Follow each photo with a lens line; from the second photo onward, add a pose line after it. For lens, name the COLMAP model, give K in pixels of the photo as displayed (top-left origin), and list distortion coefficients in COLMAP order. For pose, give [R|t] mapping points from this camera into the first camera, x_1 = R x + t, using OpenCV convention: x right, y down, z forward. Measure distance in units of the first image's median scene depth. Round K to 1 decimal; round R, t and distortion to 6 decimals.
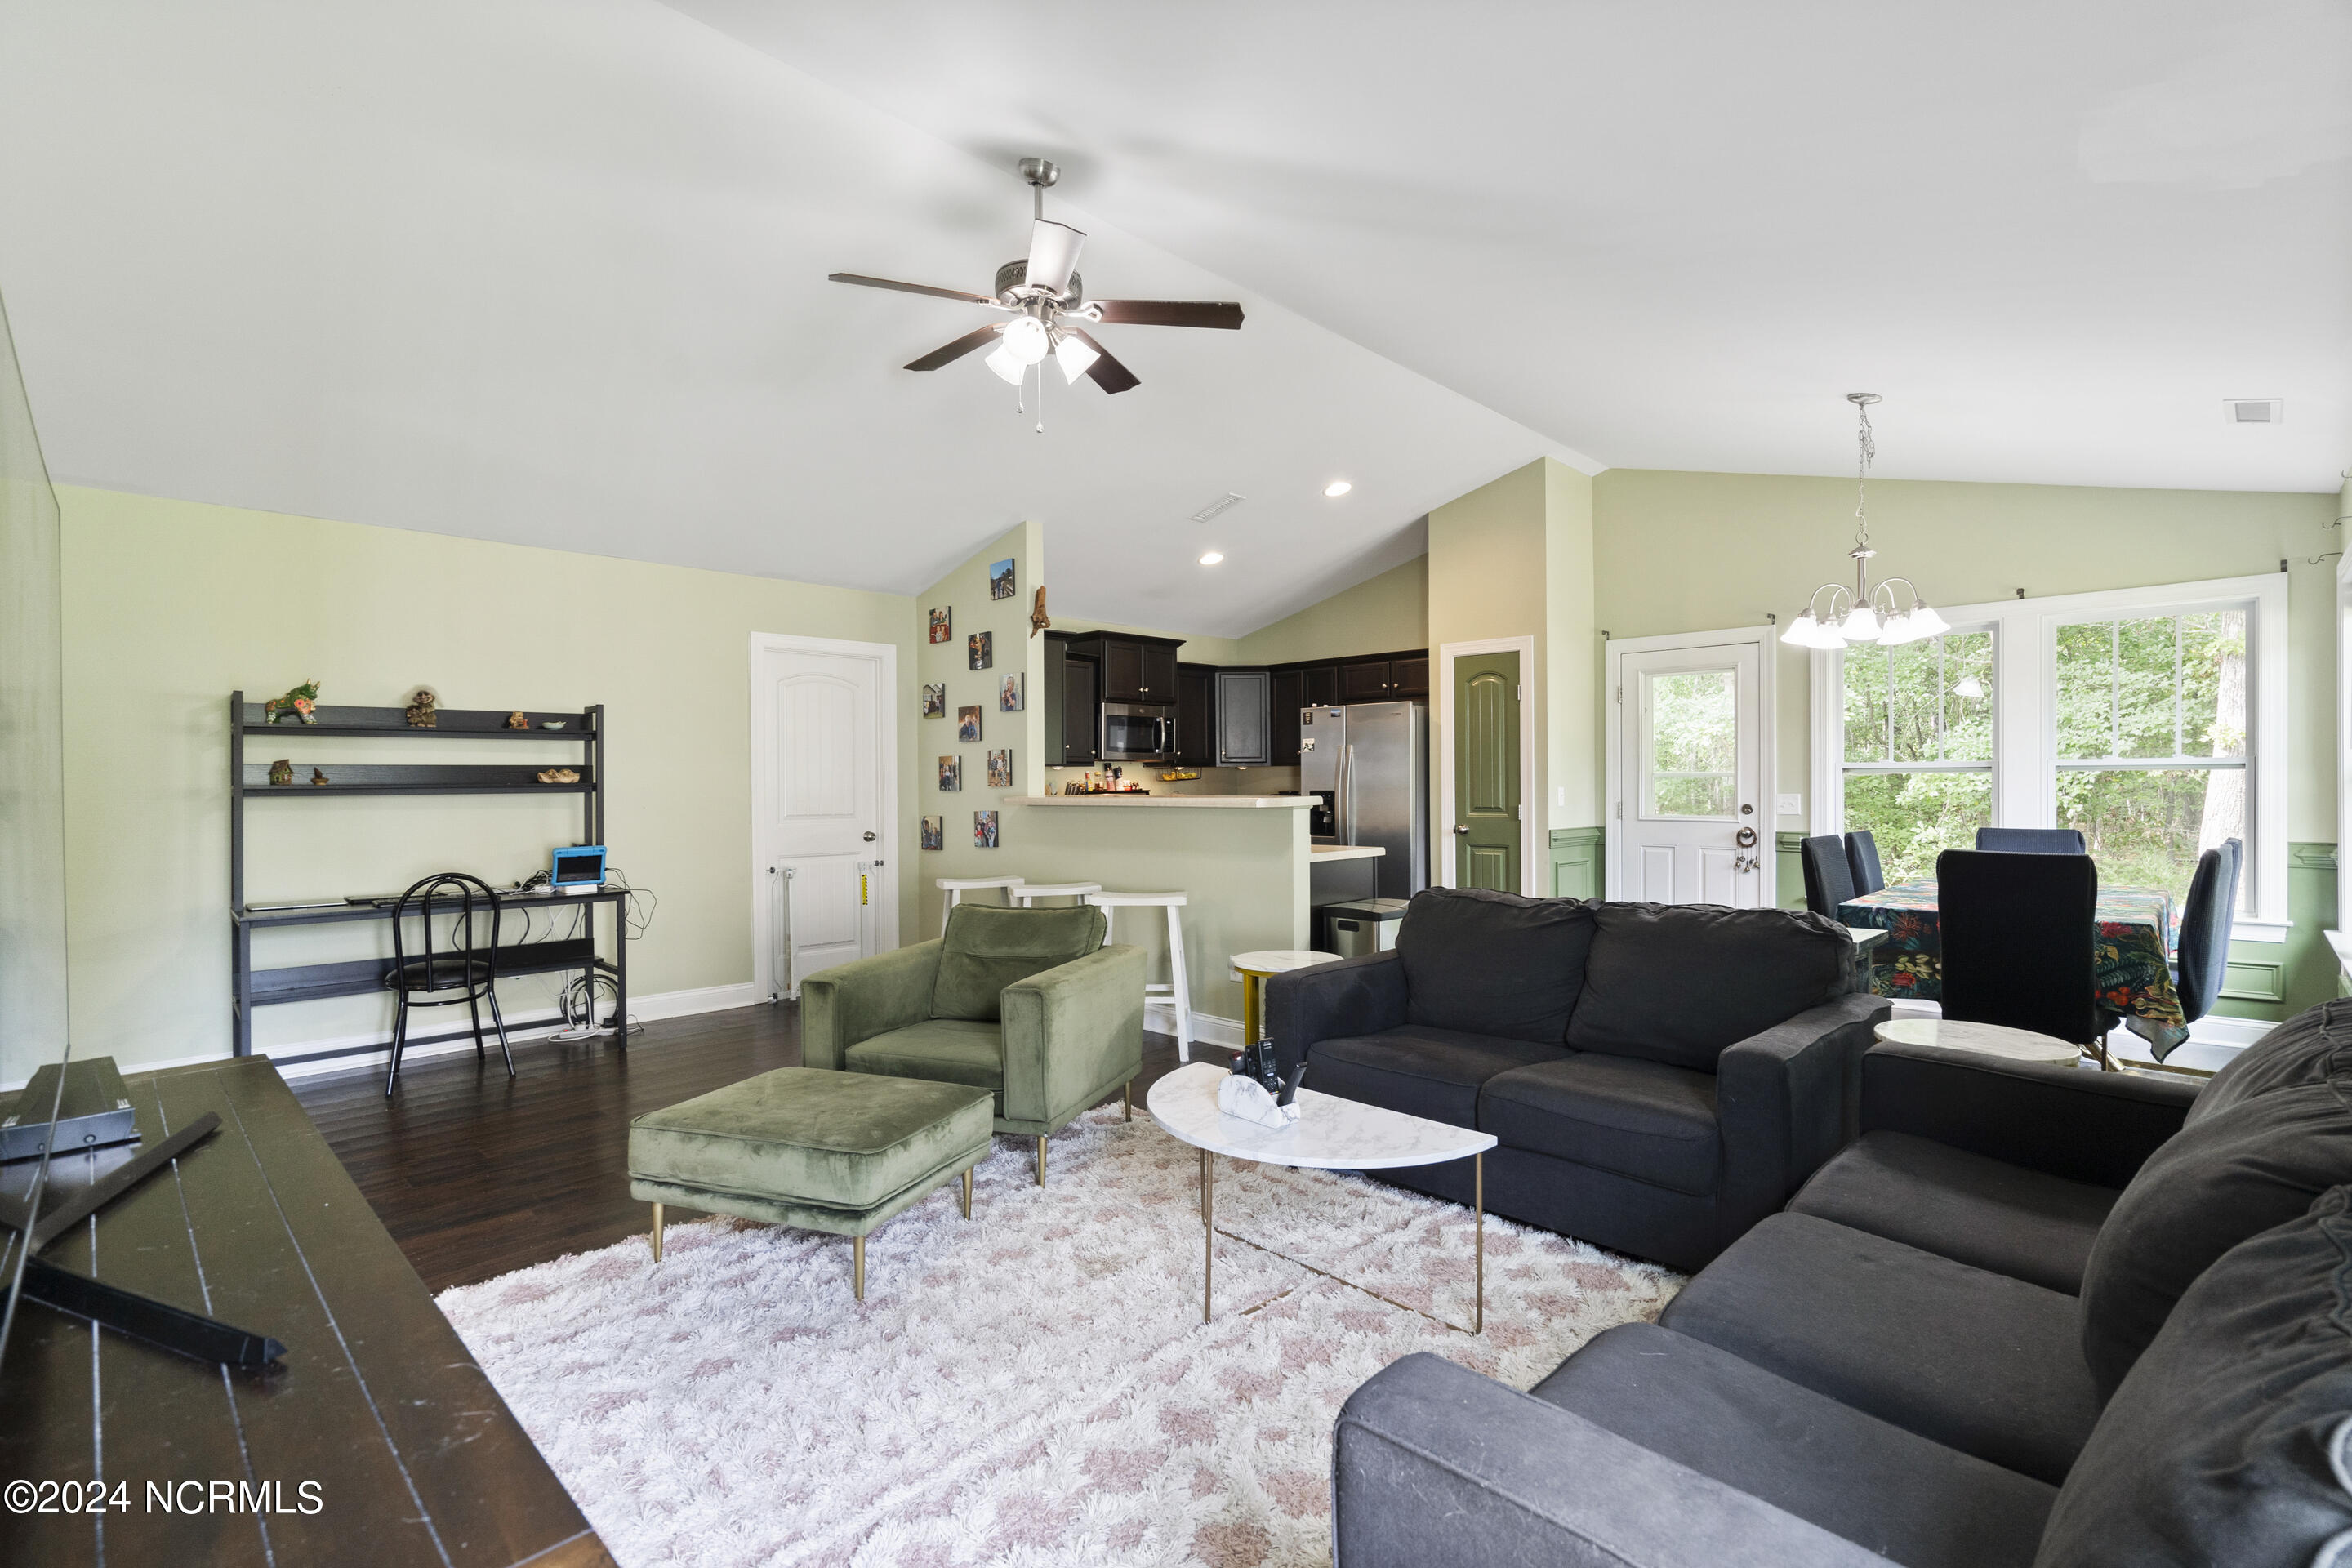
lens RADIAL K [[1088.6, 0, 1175.3], [0, 1088.6, 785.5], [0, 0, 1]] dist [-0.001035, 0.000293]
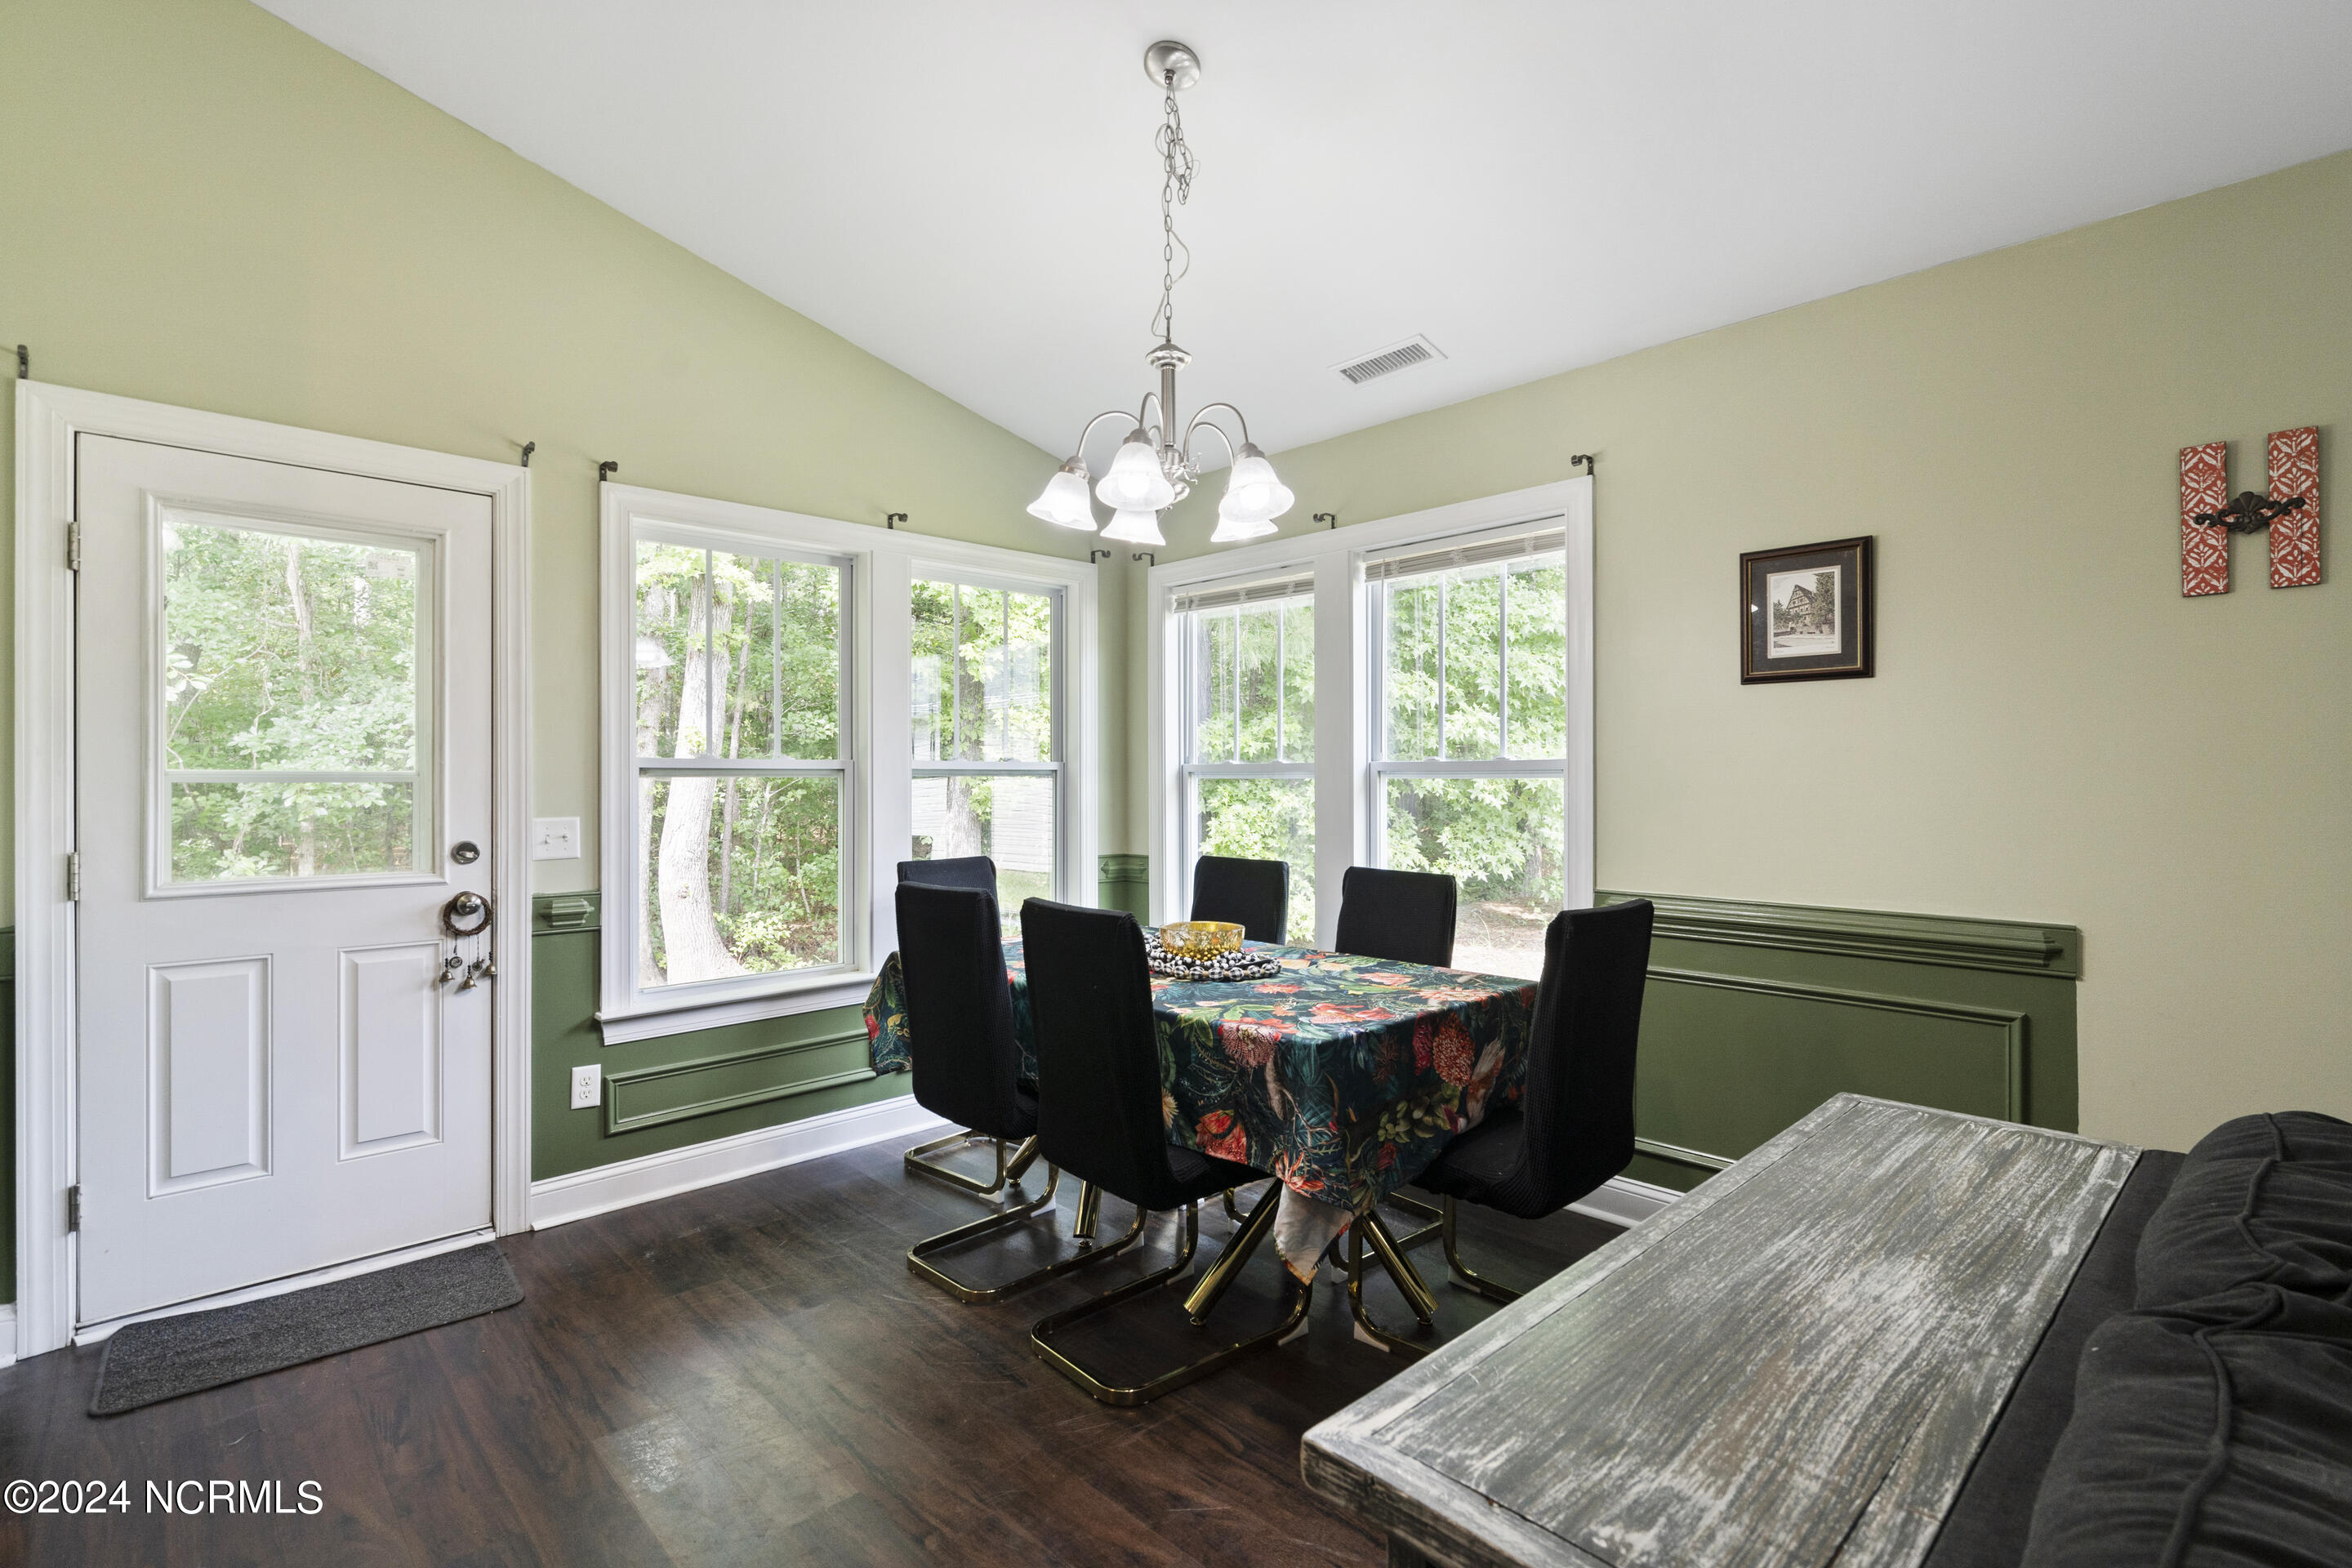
lens RADIAL K [[1088.6, 0, 1173.5], [0, 1088.6, 789.9], [0, 0, 1]] dist [-0.001035, 0.000293]
pose [[0.036458, 0.002641, 0.999332, 0.097319], [0.005328, 0.999982, -0.002838, -0.002181], [-0.999321, 0.005427, 0.036443, 0.846124]]
